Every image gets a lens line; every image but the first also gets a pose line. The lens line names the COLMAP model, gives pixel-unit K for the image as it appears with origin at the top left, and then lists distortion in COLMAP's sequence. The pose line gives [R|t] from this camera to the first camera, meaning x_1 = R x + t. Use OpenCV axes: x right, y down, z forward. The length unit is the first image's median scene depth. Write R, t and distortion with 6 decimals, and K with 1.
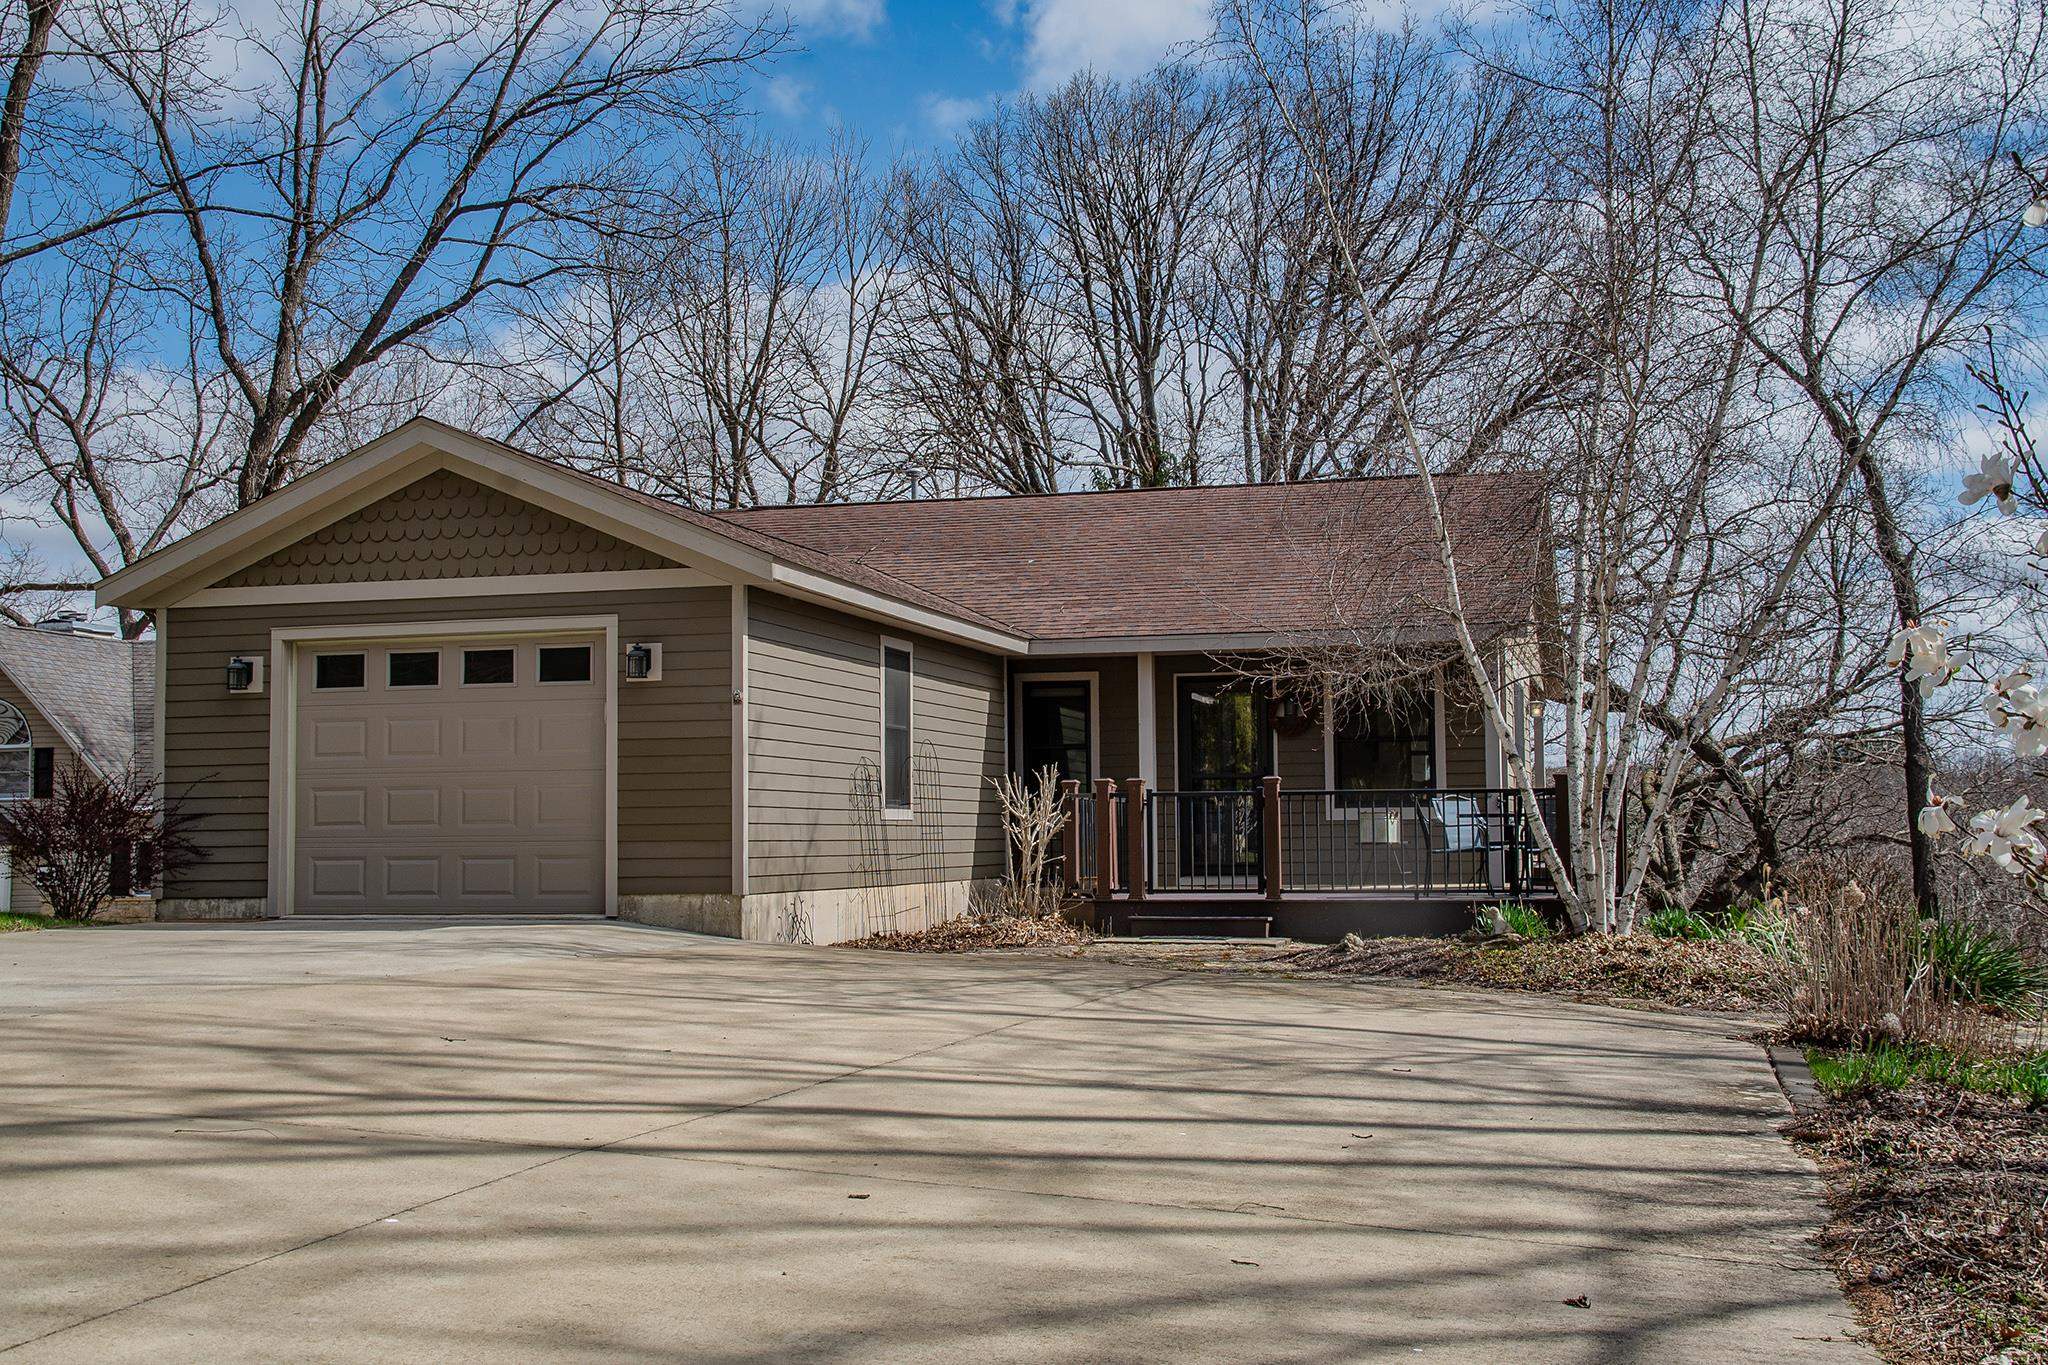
lens RADIAL K [[2428.9, 0, 1027.8], [0, 2428.9, 664.8], [0, 0, 1]] dist [0.079583, 0.307958]
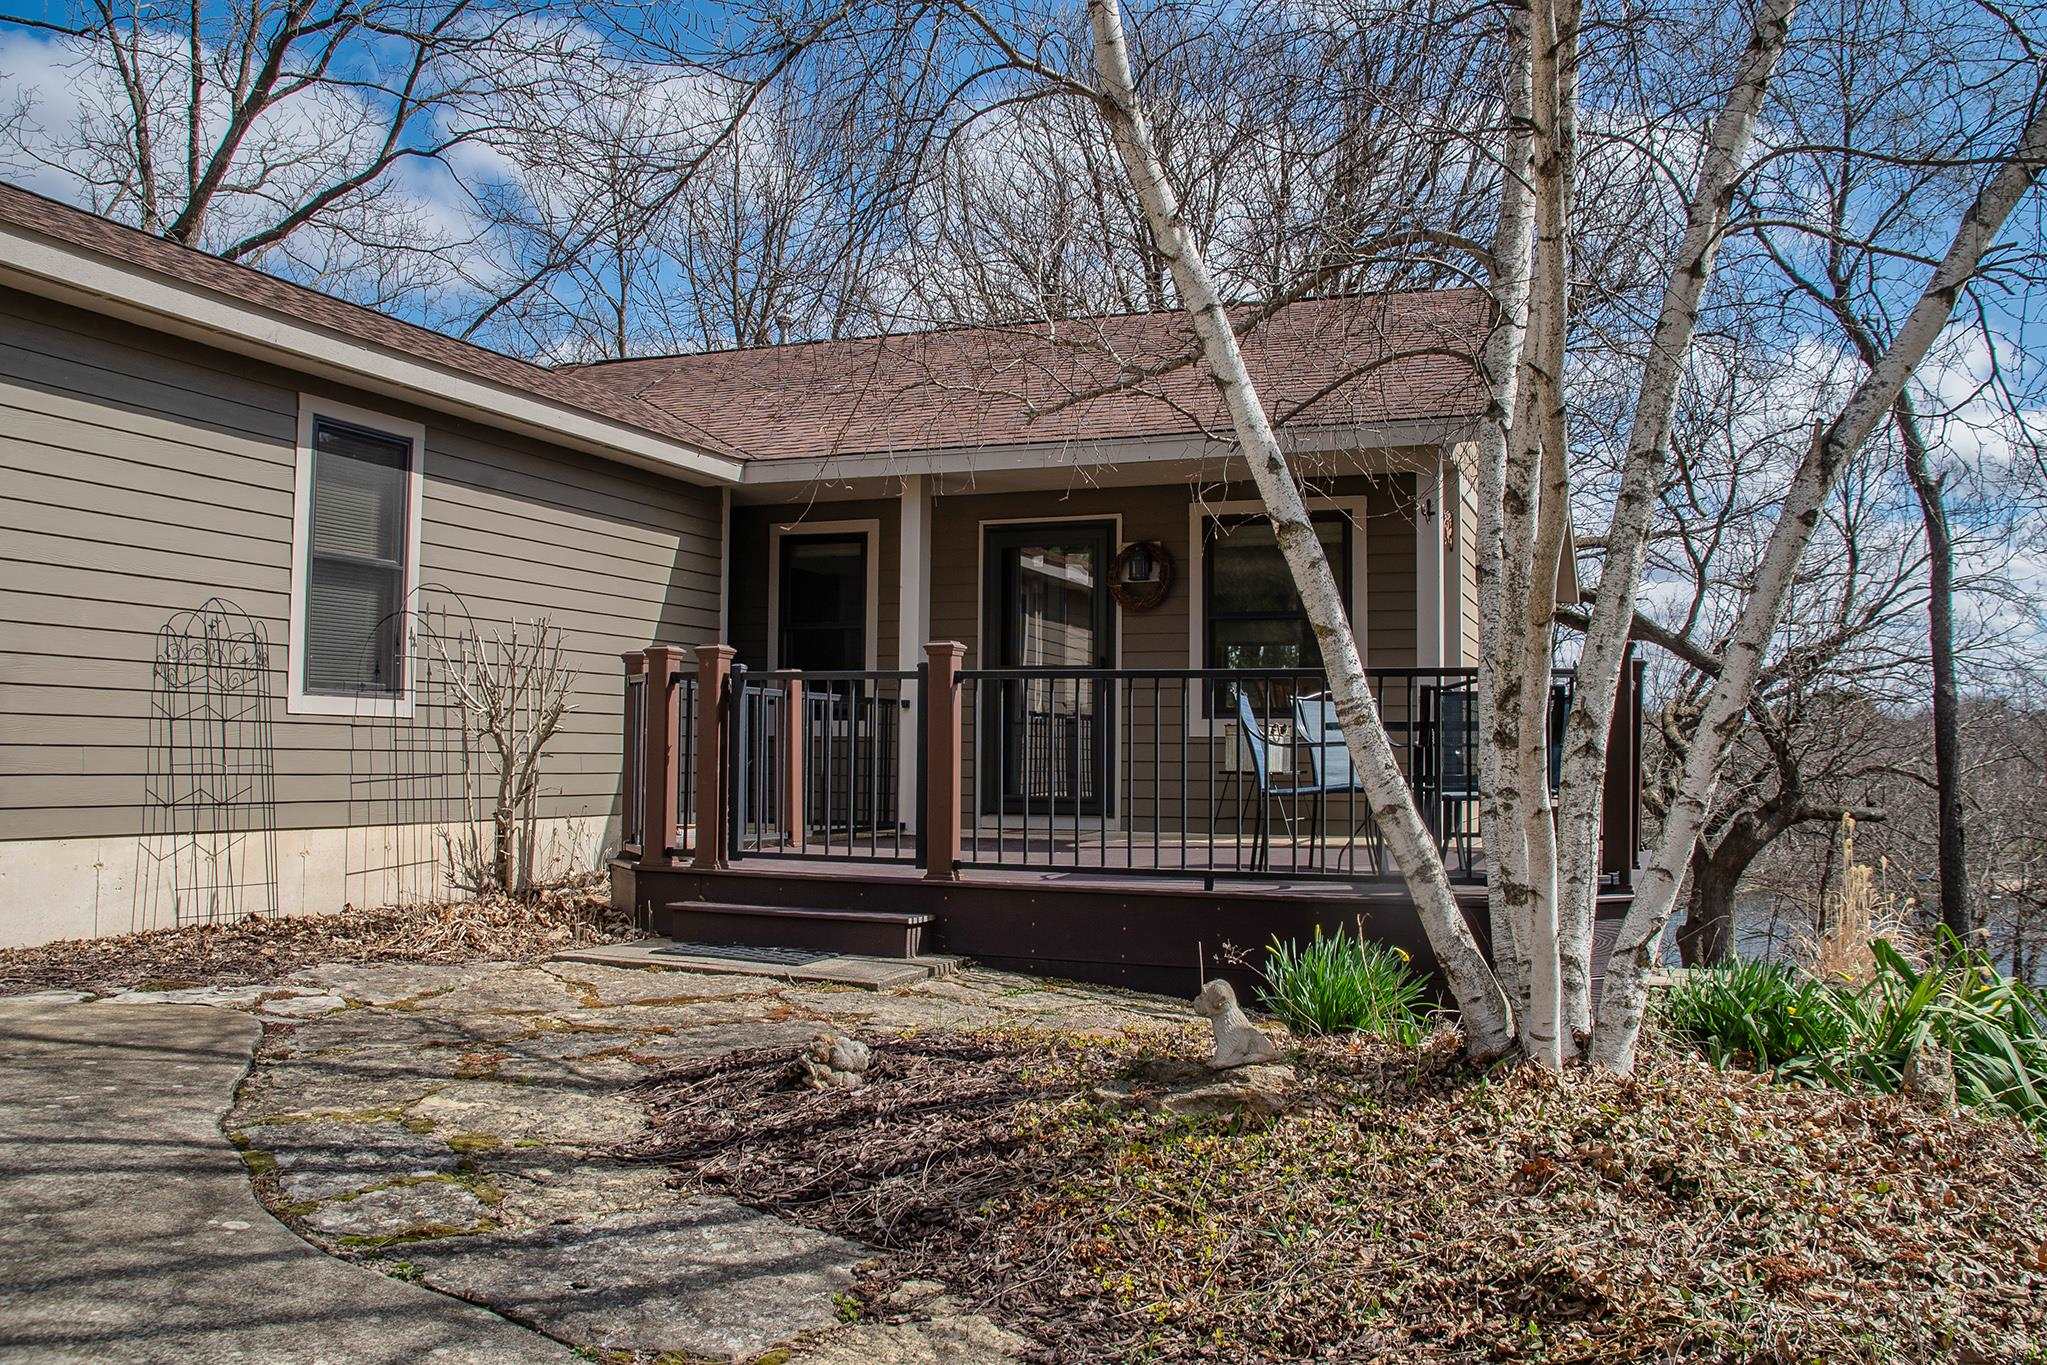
lens RADIAL K [[1652.3, 0, 1051.4], [0, 1652.3, 680.0], [0, 0, 1]] dist [-0.067310, 0.000555]
pose [[0.993806, 0.014056, -0.110239, 0.137075], [-0.011358, 0.999621, 0.025063, 0.037840], [0.110549, -0.023656, 0.993589, 0.552511]]
